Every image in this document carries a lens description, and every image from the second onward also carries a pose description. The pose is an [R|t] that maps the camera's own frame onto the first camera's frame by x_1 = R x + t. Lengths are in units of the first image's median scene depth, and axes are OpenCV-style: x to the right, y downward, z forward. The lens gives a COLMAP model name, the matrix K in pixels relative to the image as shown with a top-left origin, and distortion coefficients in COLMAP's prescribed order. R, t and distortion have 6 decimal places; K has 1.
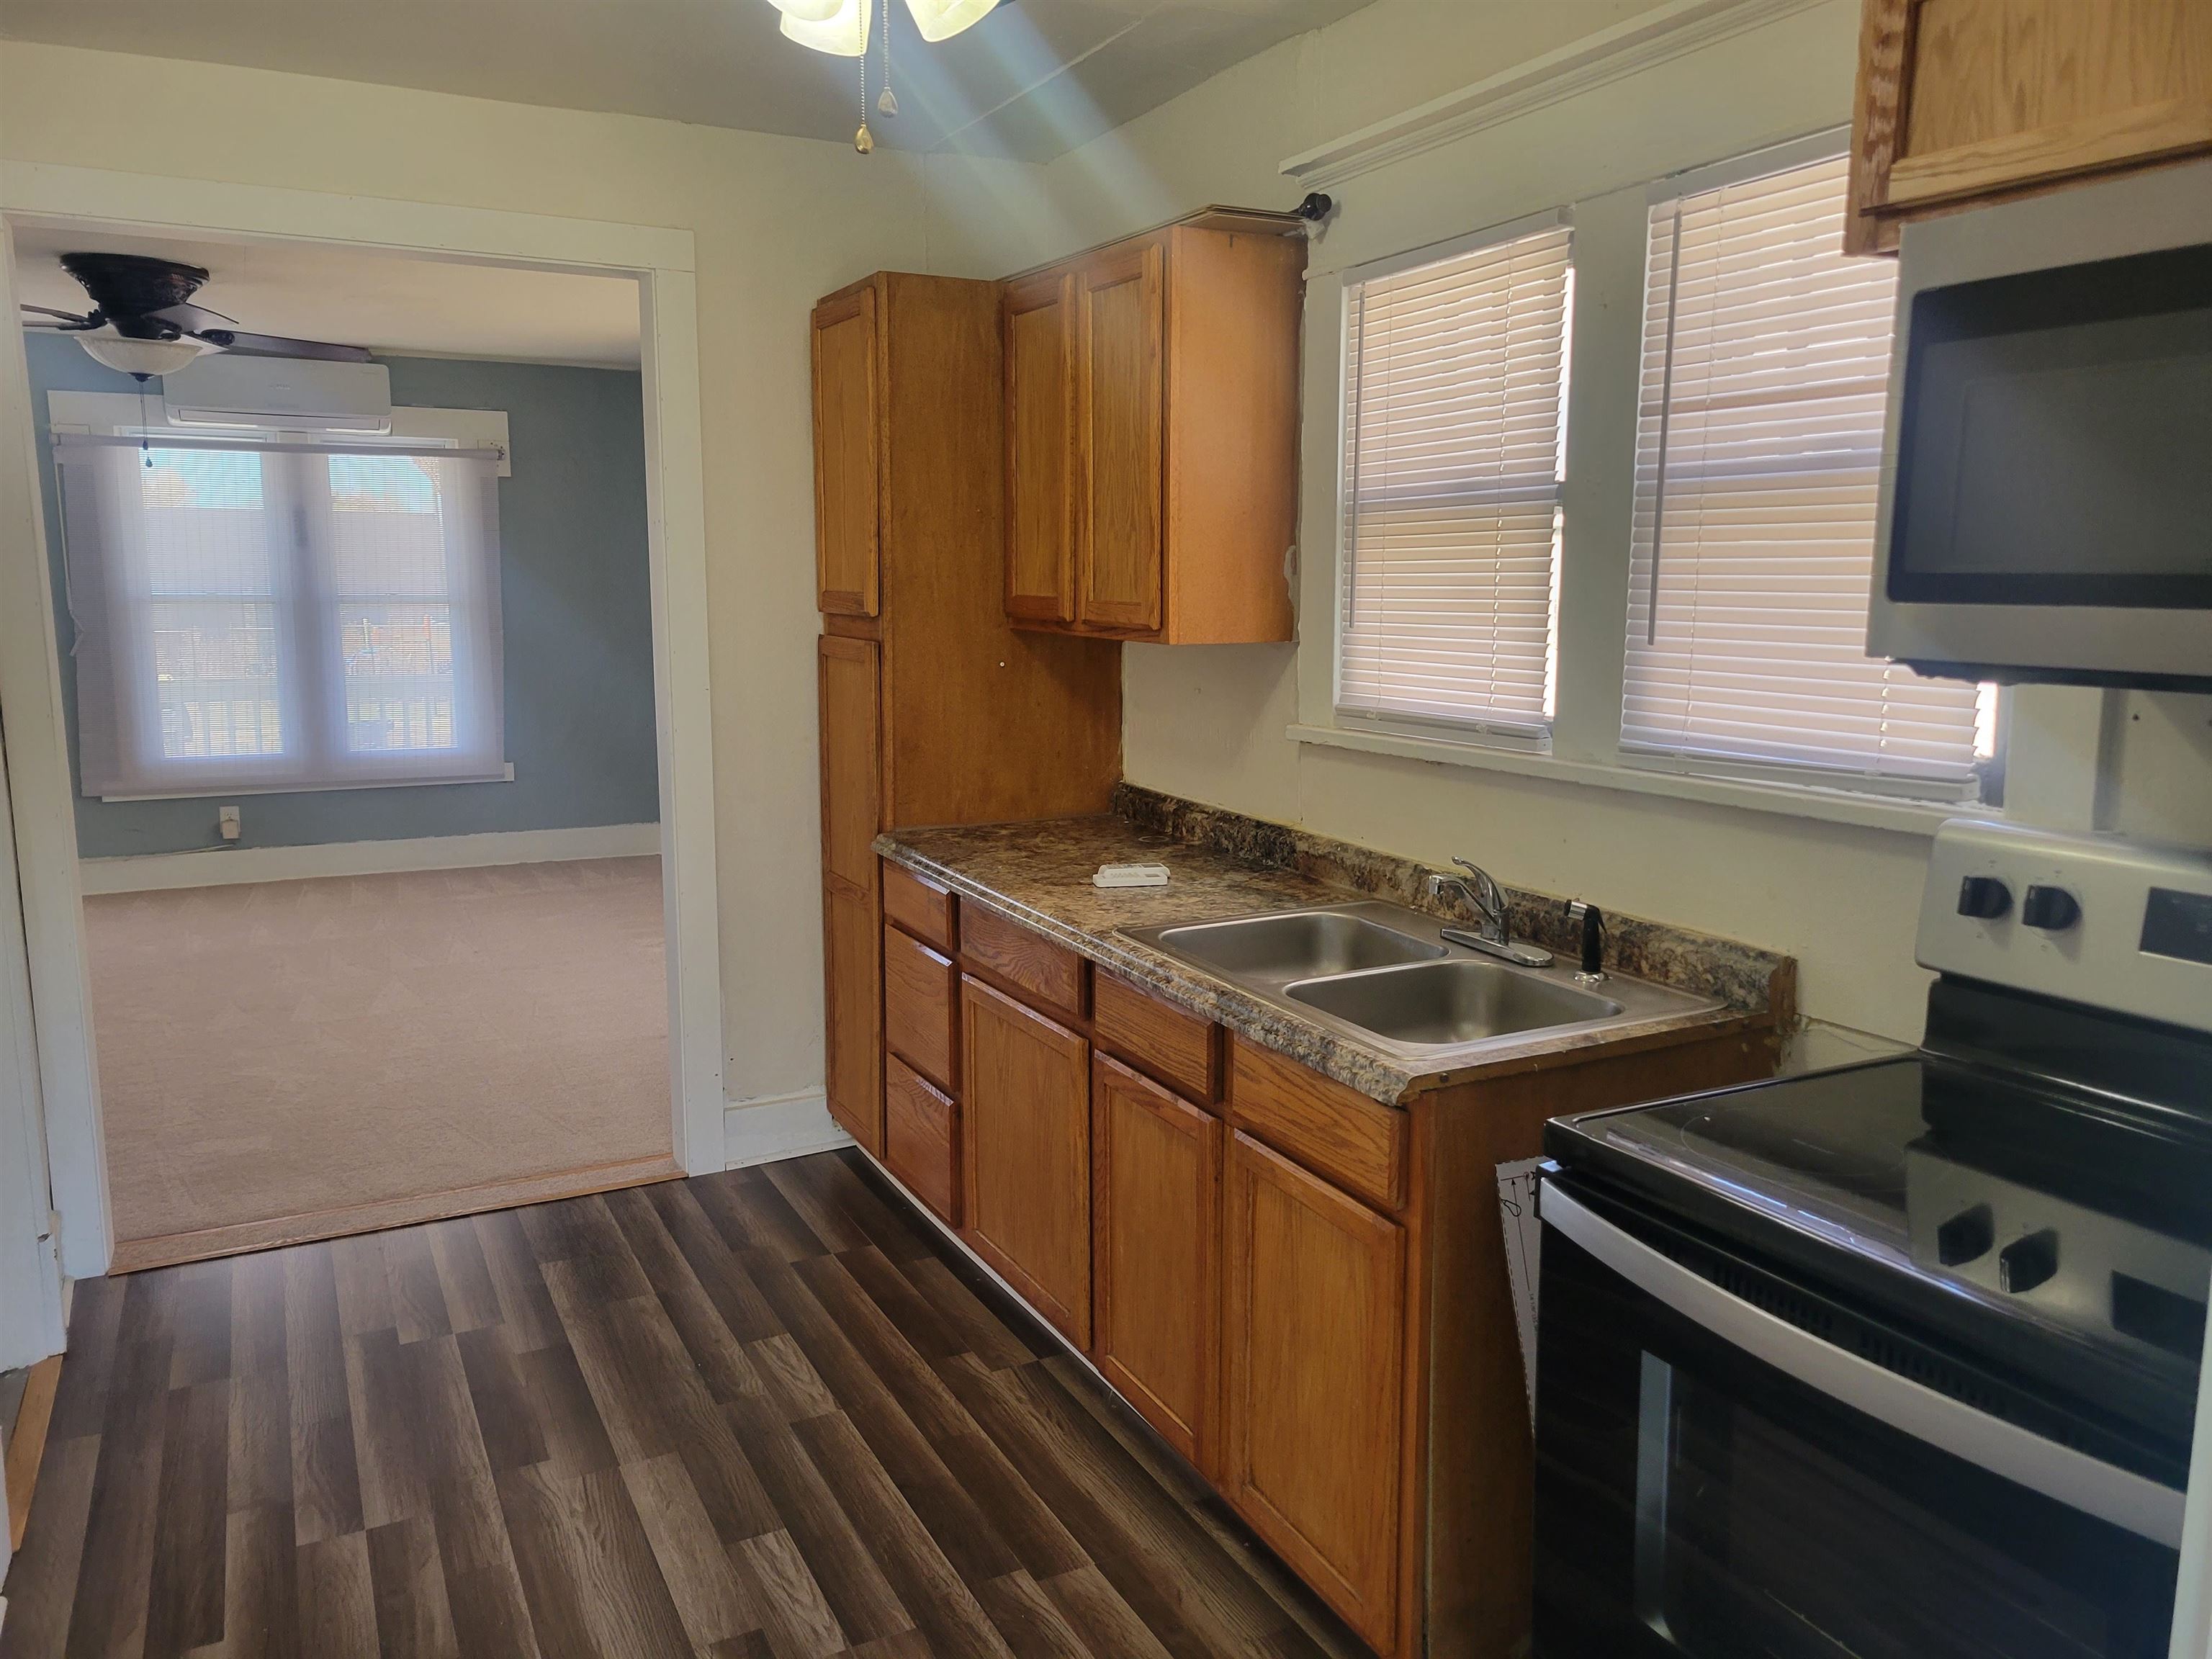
lens RADIAL K [[1632.3, 0, 1106.0], [0, 1632.3, 829.5], [0, 0, 1]] dist [0.020856, 0.003517]
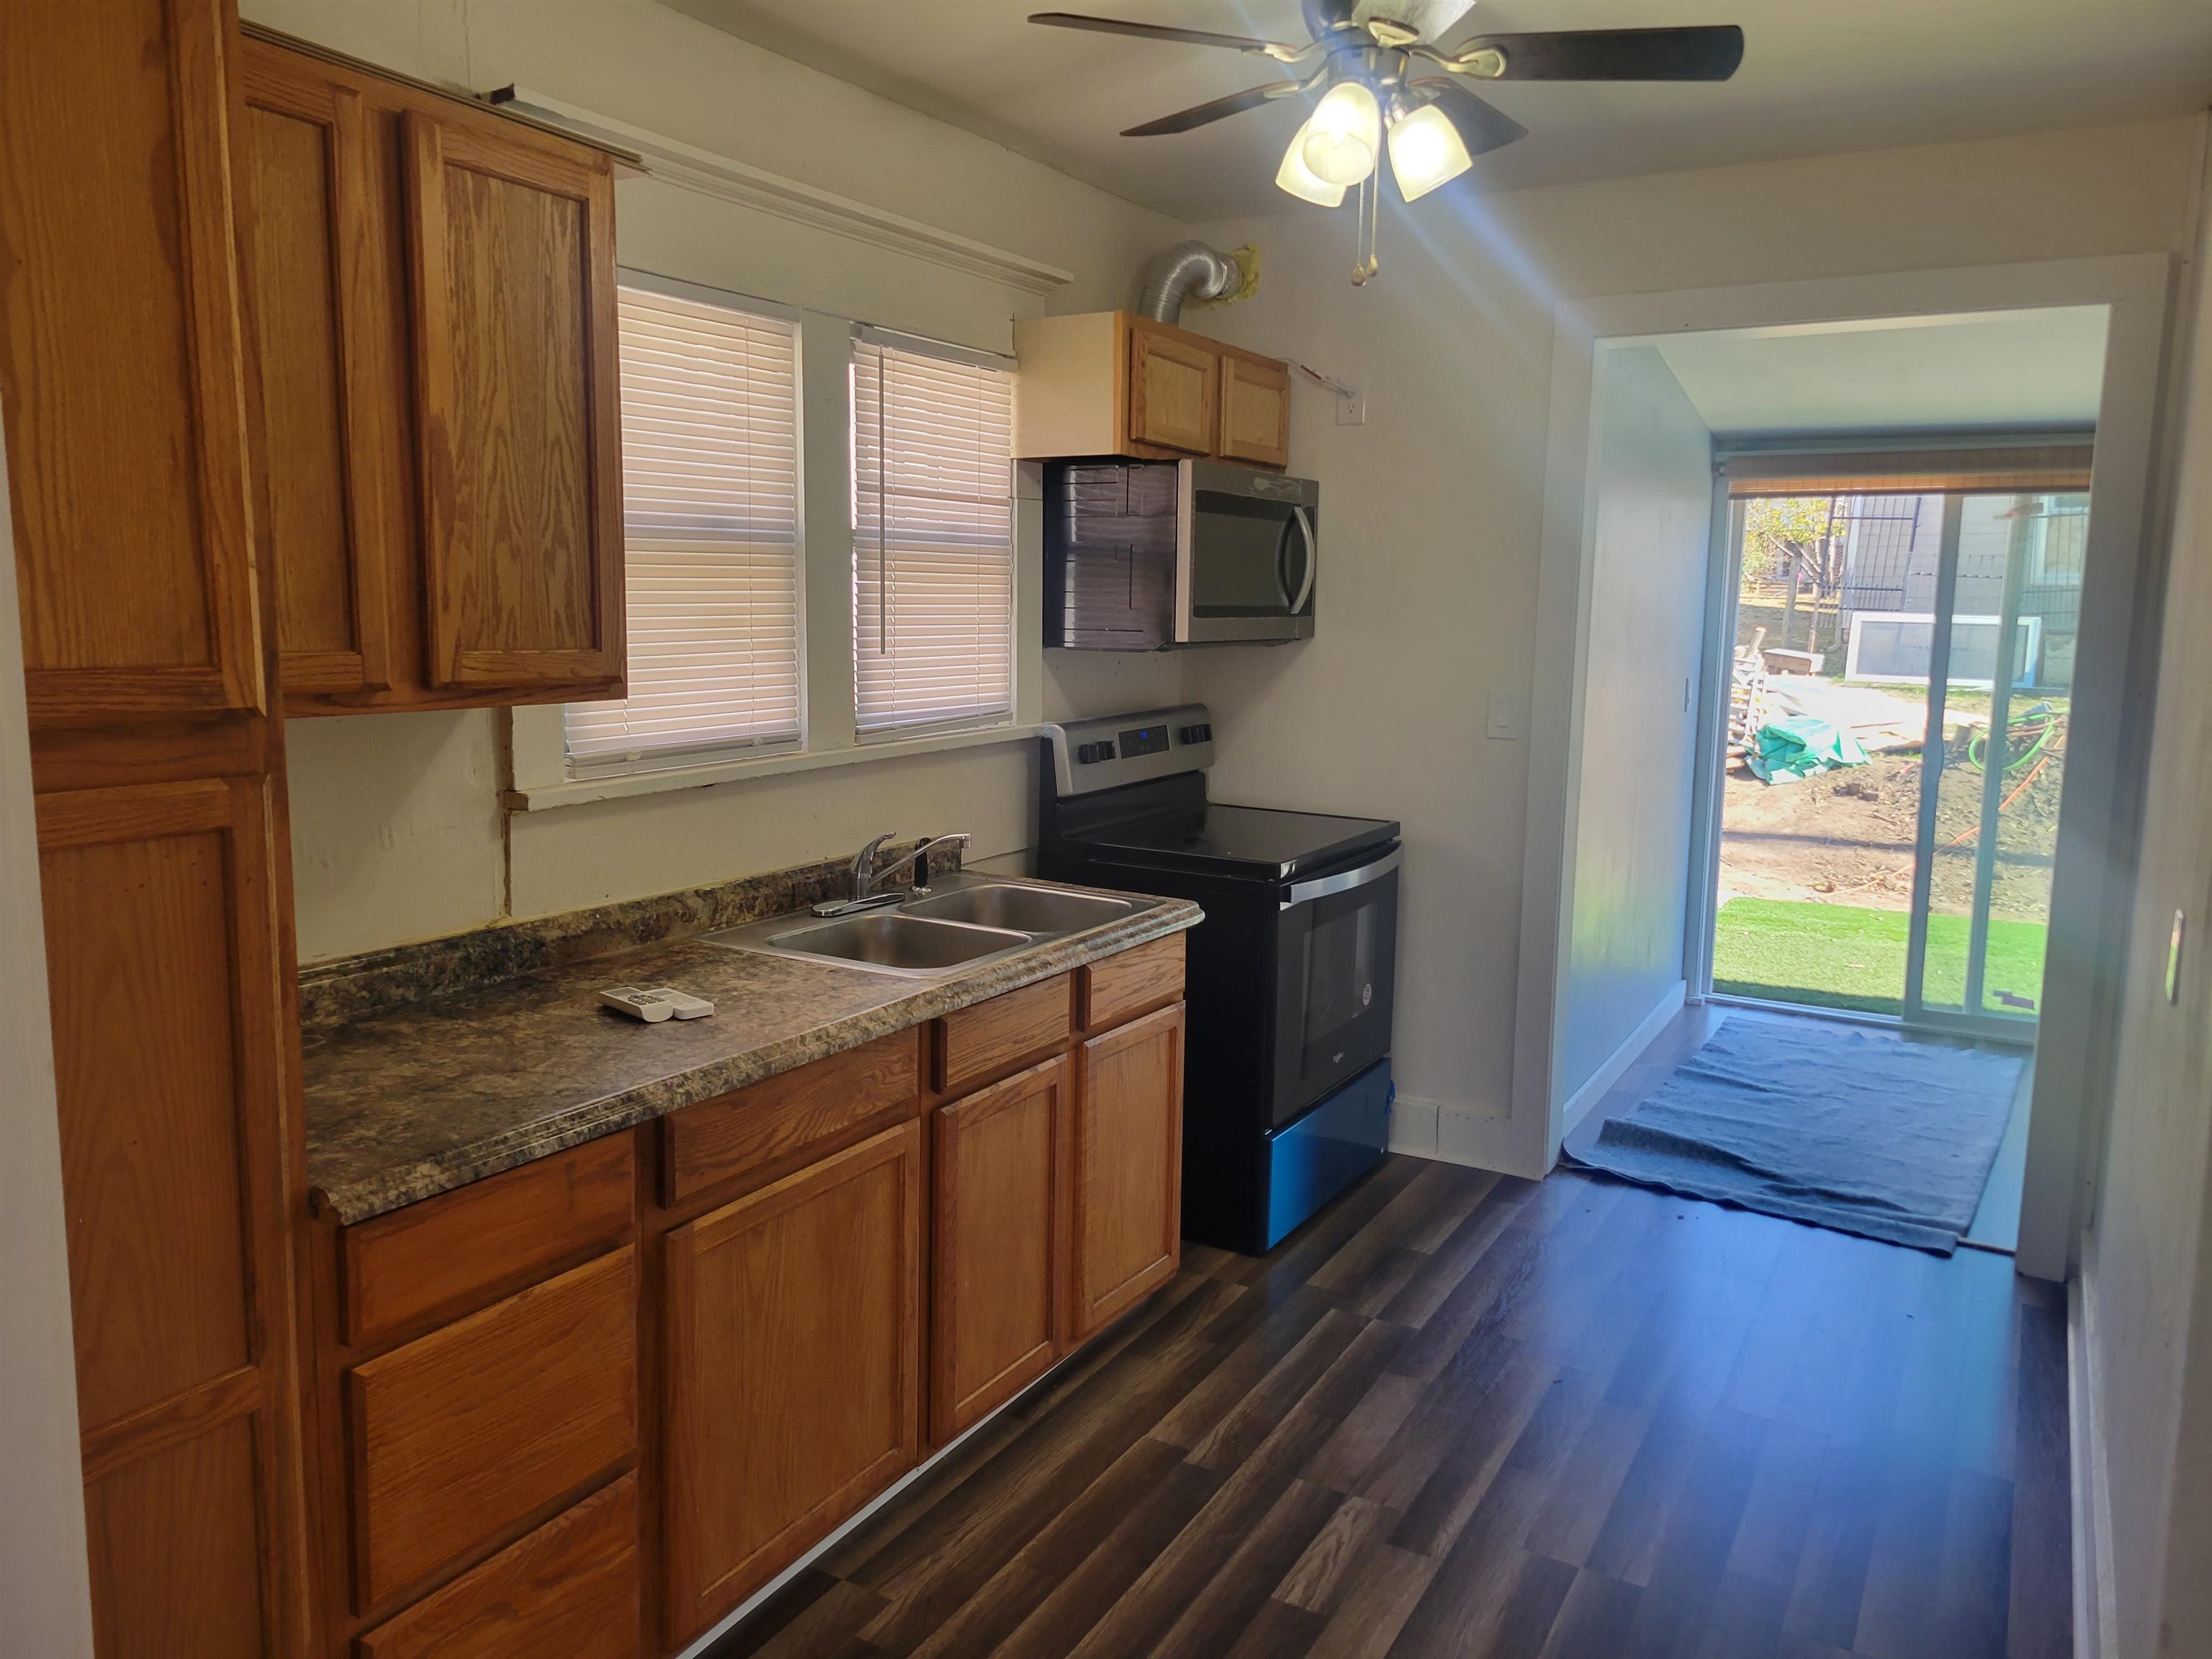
lens RADIAL K [[1632.3, 0, 1106.0], [0, 1632.3, 829.5], [0, 0, 1]] dist [0.020856, 0.003517]
pose [[-0.550369, -0.126031, 0.825355, -0.733738], [0.119040, 0.966597, 0.226977, -0.201942], [-0.826392, 0.223172, -0.516982, 1.228100]]
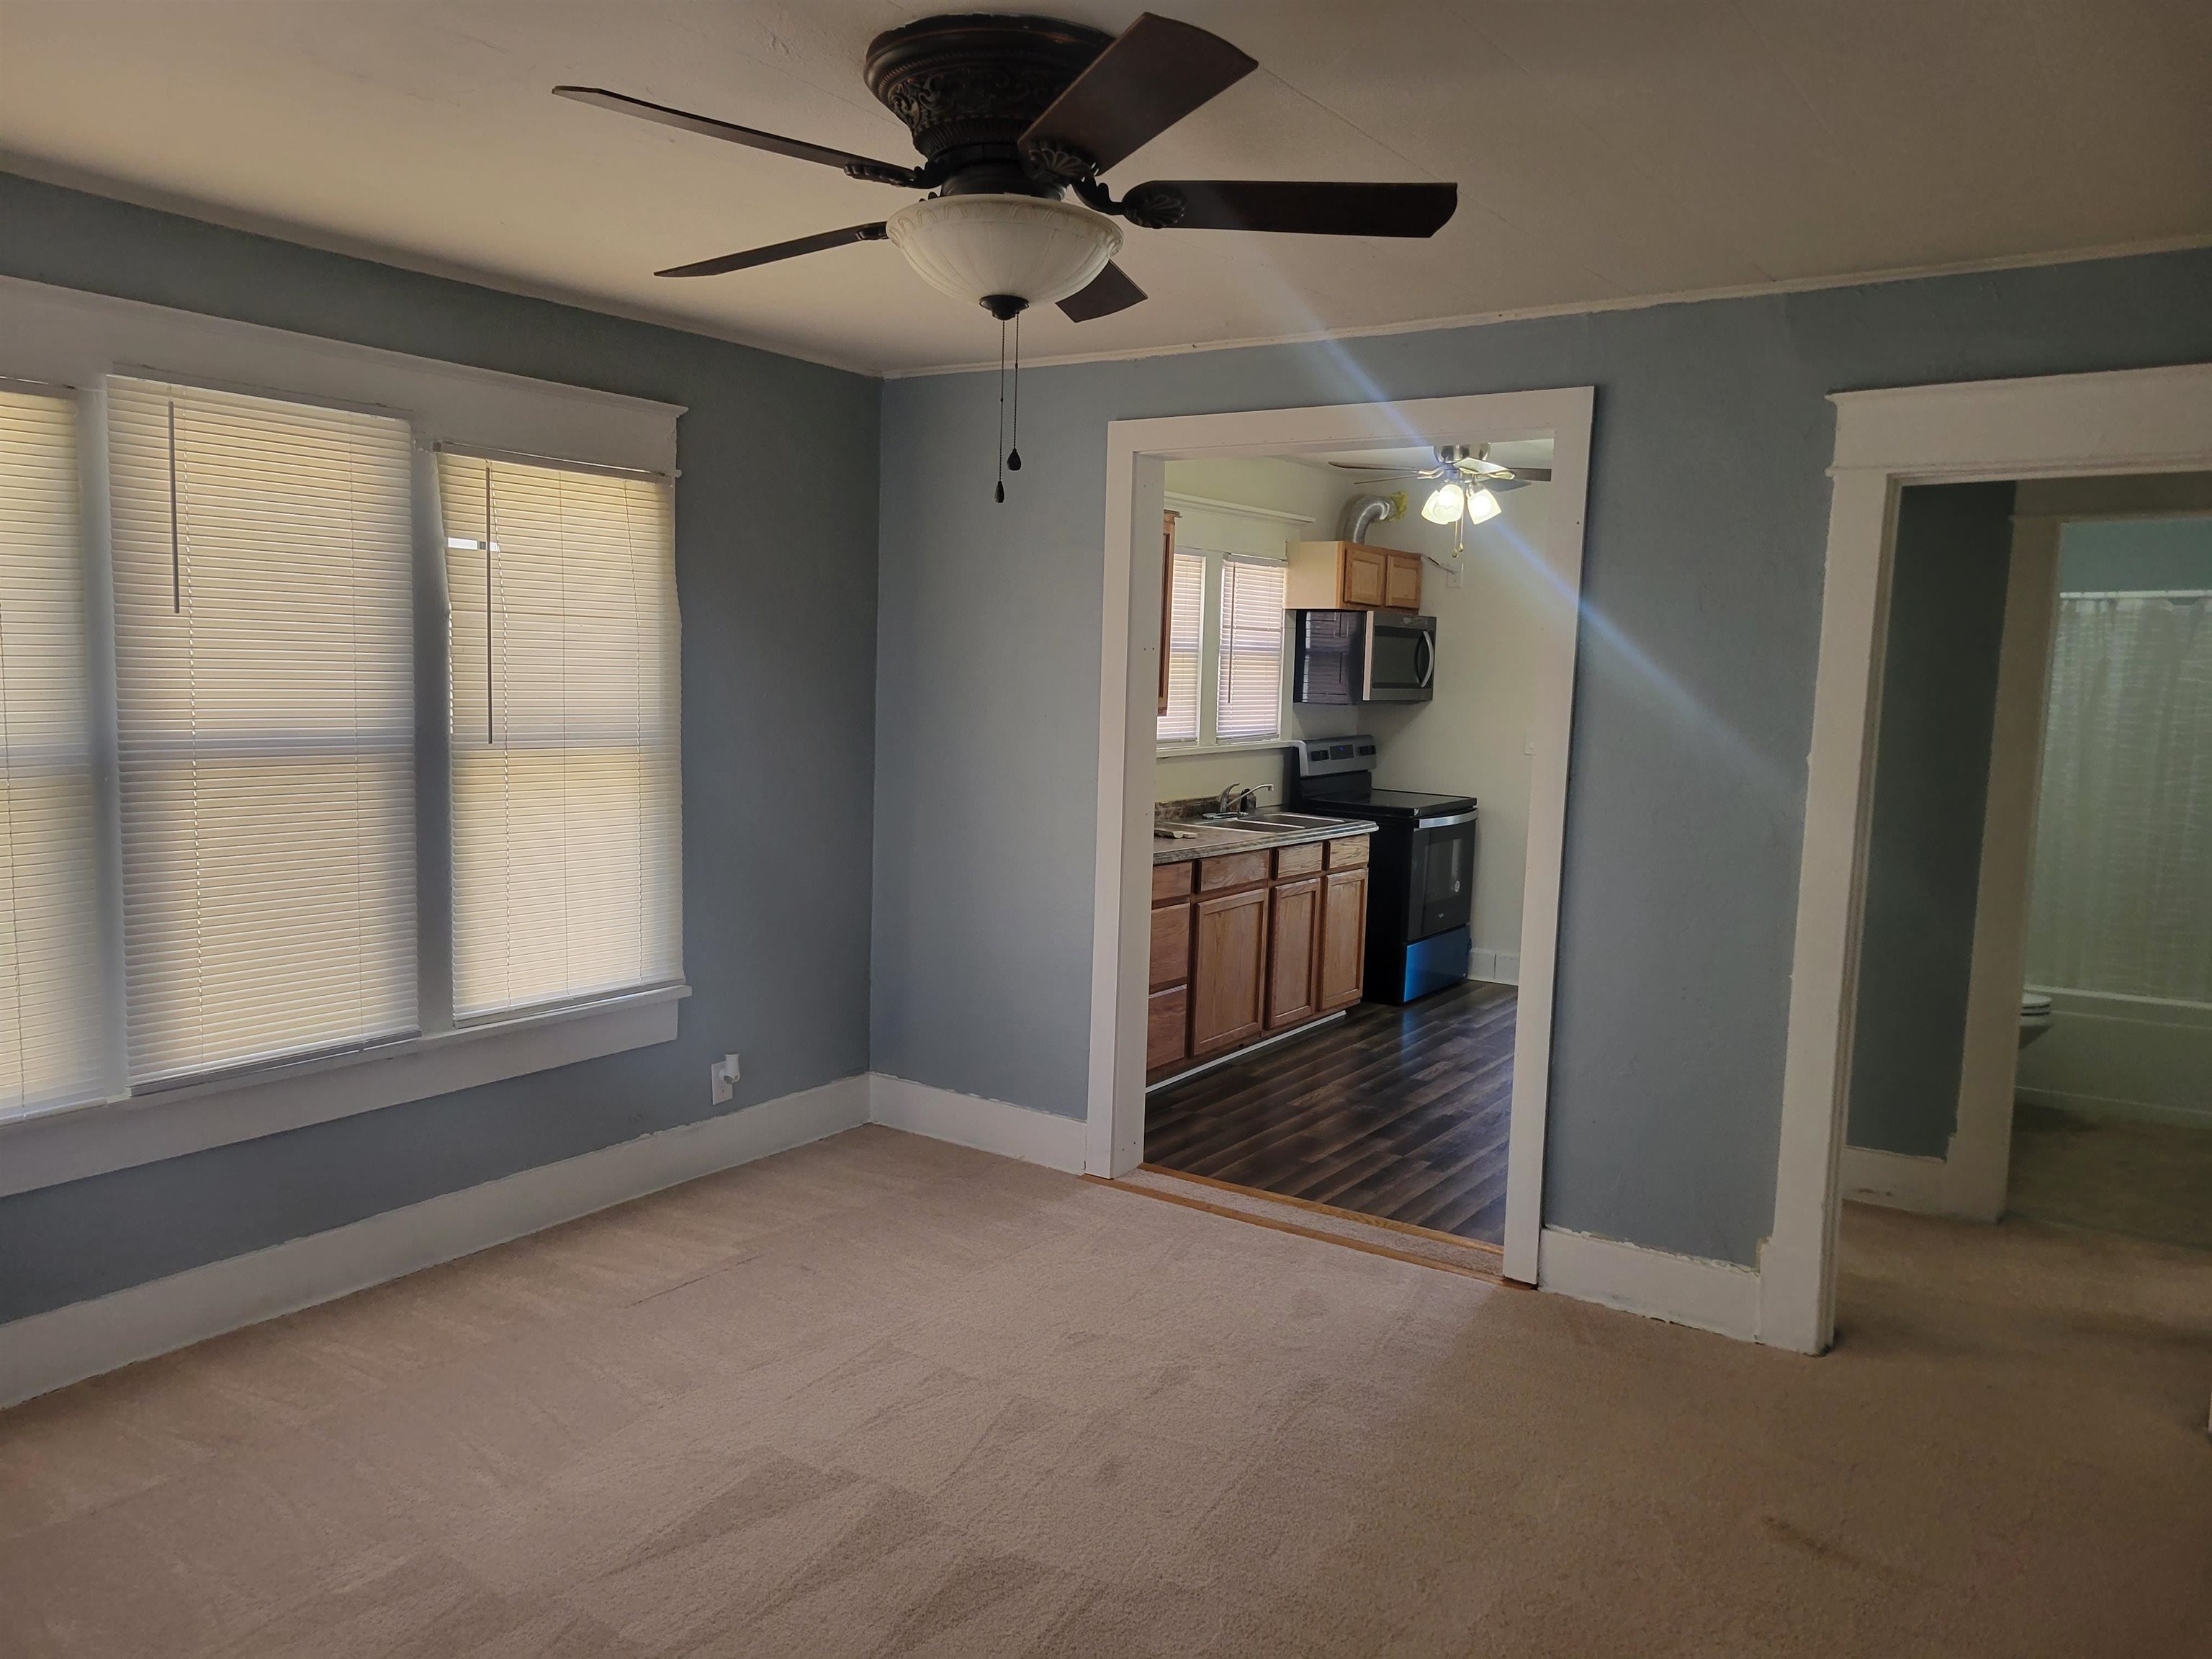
lens RADIAL K [[1643.1, 0, 1048.3], [0, 1643.1, 838.5], [0, 0, 1]] dist [0.002678, 0.000143]
pose [[-0.464627, -0.108398, 0.878847, -1.701740], [0.113220, 0.977061, 0.180368, -0.348807], [-0.878239, 0.183307, -0.441696, 2.059429]]
